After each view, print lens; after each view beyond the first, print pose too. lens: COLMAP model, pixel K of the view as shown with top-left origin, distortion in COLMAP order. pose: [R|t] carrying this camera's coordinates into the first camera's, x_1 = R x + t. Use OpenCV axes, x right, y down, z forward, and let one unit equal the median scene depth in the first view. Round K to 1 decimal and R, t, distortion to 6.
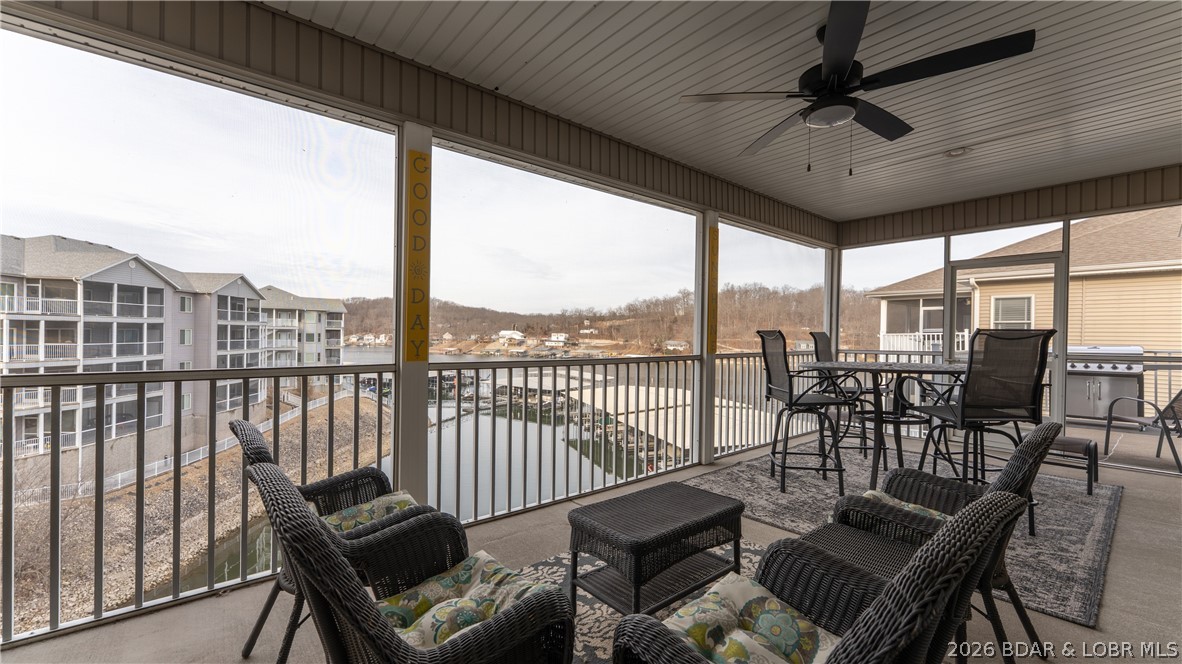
lens RADIAL K [[492.0, 0, 581.0], [0, 492.0, 321.6], [0, 0, 1]] dist [-0.028870, 0.003722]
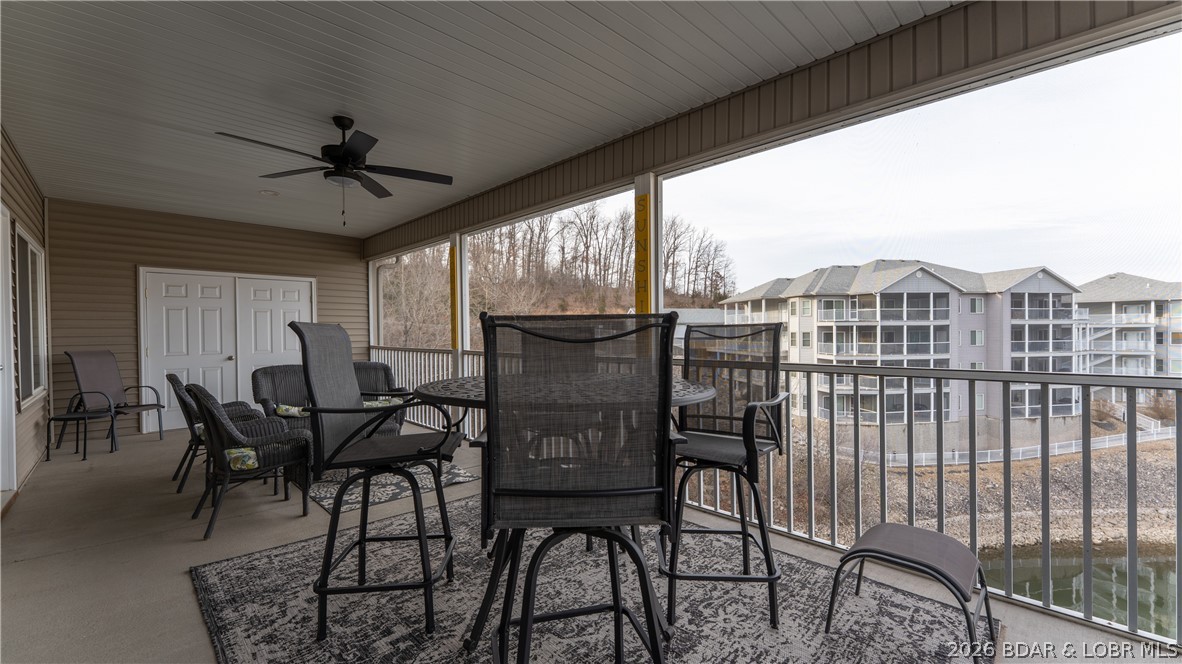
lens RADIAL K [[492.0, 0, 597.8], [0, 492.0, 338.0], [0, 0, 1]] dist [-0.028870, 0.003722]
pose [[0.079162, -0.000804, -0.996861, 0.163012], [0.032695, 0.999464, 0.001790, 0.005075], [0.996325, -0.032735, 0.079146, 0.133662]]
